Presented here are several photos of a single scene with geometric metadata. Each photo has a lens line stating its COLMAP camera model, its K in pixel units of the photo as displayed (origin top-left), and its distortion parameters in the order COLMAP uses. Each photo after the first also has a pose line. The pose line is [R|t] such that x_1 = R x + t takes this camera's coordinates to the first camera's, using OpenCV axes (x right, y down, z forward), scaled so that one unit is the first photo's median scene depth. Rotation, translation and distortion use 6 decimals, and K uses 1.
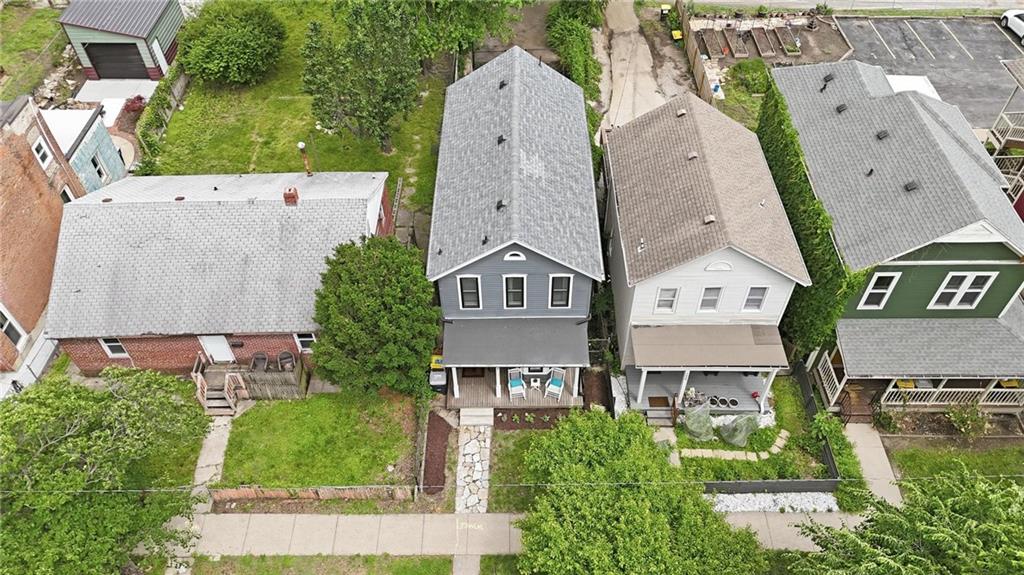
lens RADIAL K [[750.2, 0, 512.0], [0, 750.2, 287.5], [0, 0, 1]] dist [0.056685, -0.038992]
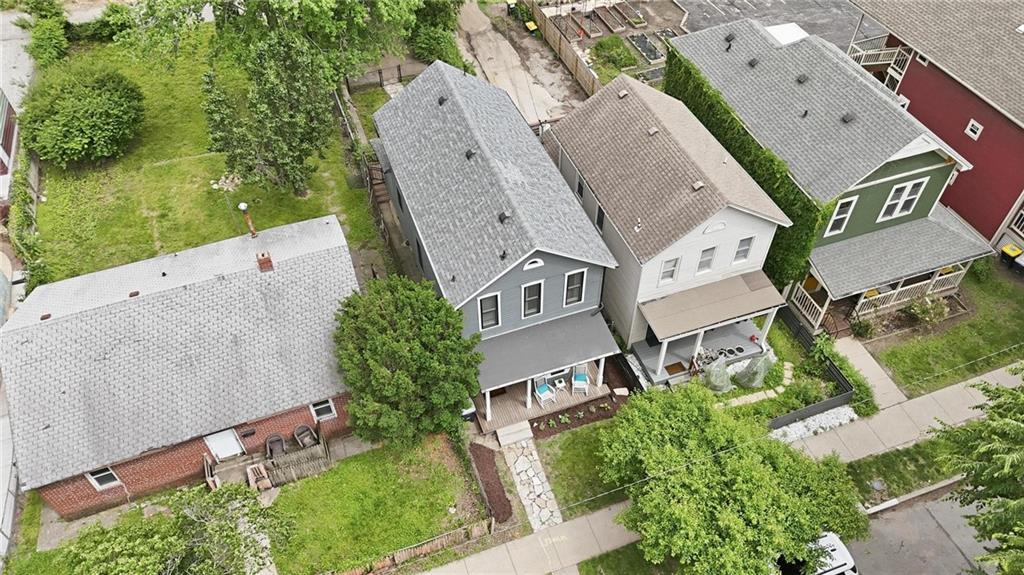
lens RADIAL K [[750.2, 0, 512.0], [0, 750.2, 287.5], [0, 0, 1]] dist [0.056685, -0.038992]
pose [[0.941294, -0.246500, 0.230658, -0.233510], [0.247690, 0.968536, 0.024255, -0.038211], [-0.229379, 0.034300, 0.972733, 0.036823]]
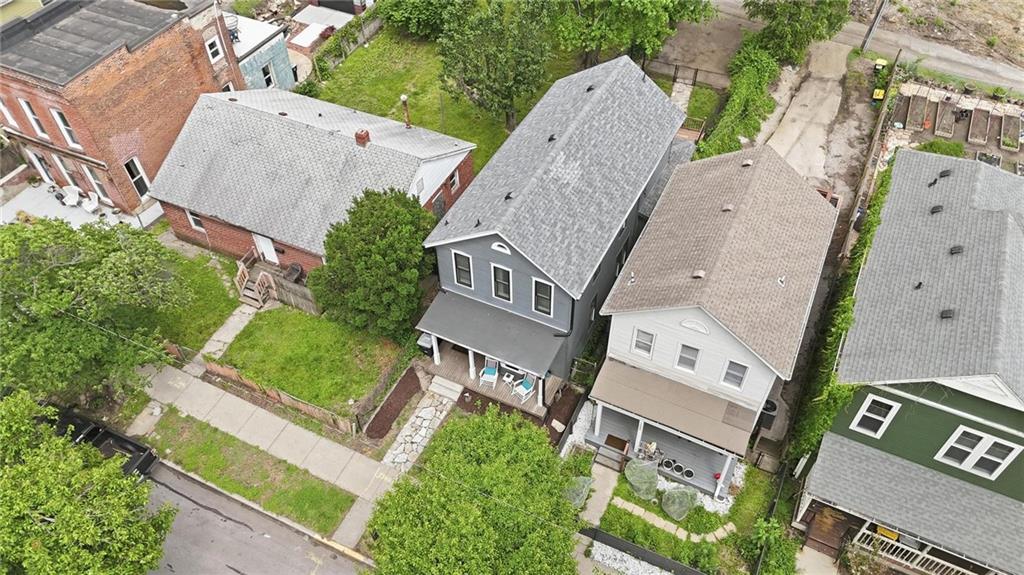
lens RADIAL K [[750.2, 0, 512.0], [0, 750.2, 287.5], [0, 0, 1]] dist [0.056685, -0.038992]
pose [[0.898370, 0.323761, -0.296832, 0.301642], [-0.322566, 0.944979, 0.054456, -0.045595], [0.298131, 0.046827, 0.953376, 0.034340]]
